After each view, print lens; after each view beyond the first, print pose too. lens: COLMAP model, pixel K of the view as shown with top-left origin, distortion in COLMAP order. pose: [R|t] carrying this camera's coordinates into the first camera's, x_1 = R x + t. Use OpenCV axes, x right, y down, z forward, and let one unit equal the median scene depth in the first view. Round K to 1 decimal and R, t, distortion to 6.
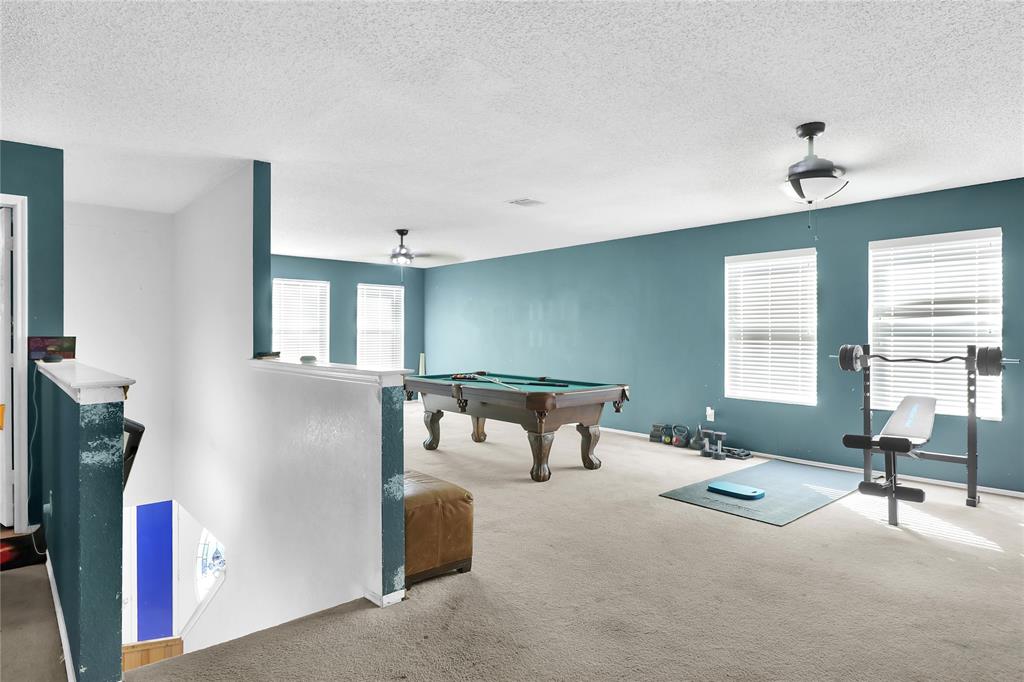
lens RADIAL K [[558.1, 0, 495.6], [0, 558.1, 335.3], [0, 0, 1]] dist [0.005520, -0.014536]
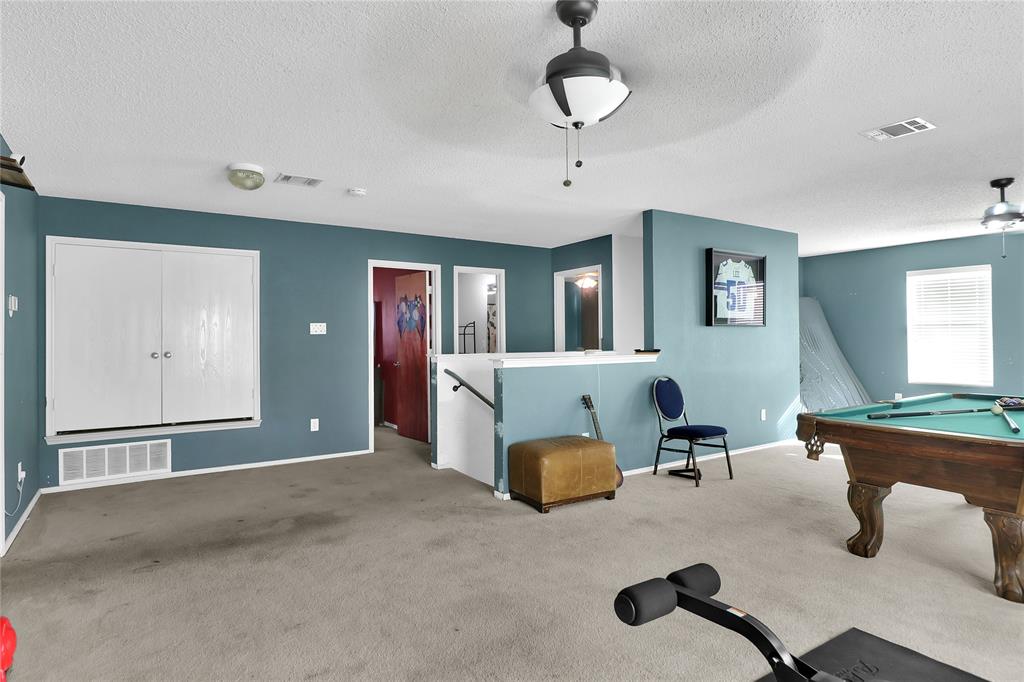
lens RADIAL K [[558.1, 0, 495.6], [0, 558.1, 335.3], [0, 0, 1]] dist [0.005520, -0.014536]
pose [[-0.137154, -0.005720, -0.990533, 0.596674], [0.005254, 0.999965, -0.006502, 0.001651], [0.990536, -0.006096, -0.137119, 0.495441]]
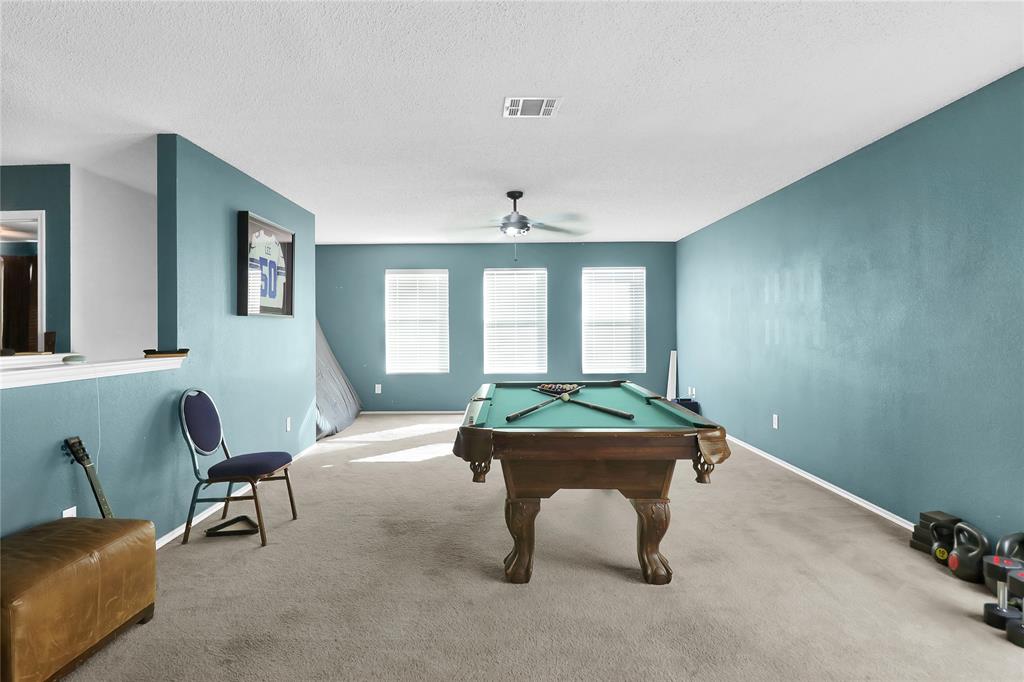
lens RADIAL K [[564.3, 0, 501.1], [0, 564.3, 322.5], [0, 0, 1]] dist [0.001178, -0.011901]
pose [[0.748603, -0.014798, -0.662853, 0.341640], [0.007865, 0.999879, -0.013439, 0.002400], [0.662971, 0.004847, 0.748629, 0.414544]]
